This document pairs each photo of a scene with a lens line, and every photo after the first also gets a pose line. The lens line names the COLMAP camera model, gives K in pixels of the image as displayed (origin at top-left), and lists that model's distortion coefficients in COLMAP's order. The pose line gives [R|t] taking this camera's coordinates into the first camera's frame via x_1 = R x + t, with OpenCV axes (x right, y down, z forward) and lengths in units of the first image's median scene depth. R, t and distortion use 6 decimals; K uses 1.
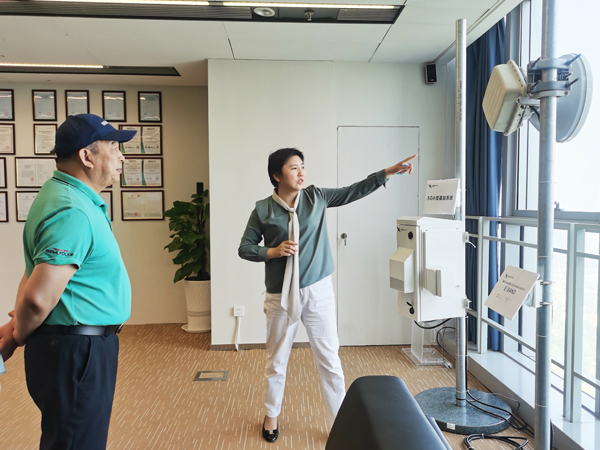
lens RADIAL K [[329.9, 0, 302.7], [0, 329.9, 227.3], [0, 0, 1]] dist [0.003239, -0.002070]
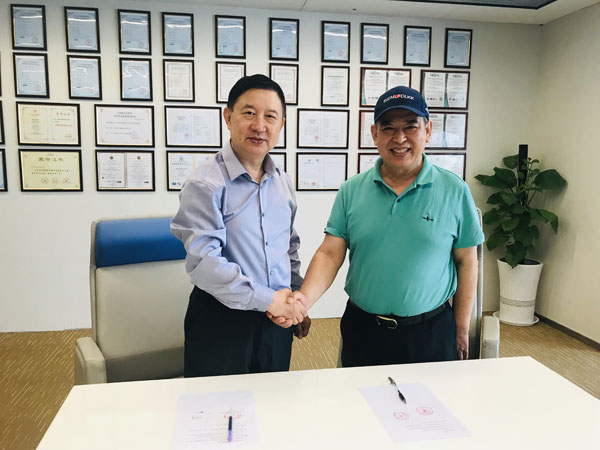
lens RADIAL K [[437.9, 0, 296.2], [0, 437.9, 221.8], [0, 0, 1]] dist [0.026494, 0.001763]
pose [[0.996466, 0.001129, 0.083991, -0.935328], [-0.004776, 0.999053, 0.043236, 0.011433], [-0.083863, -0.043485, 0.995528, -0.049284]]
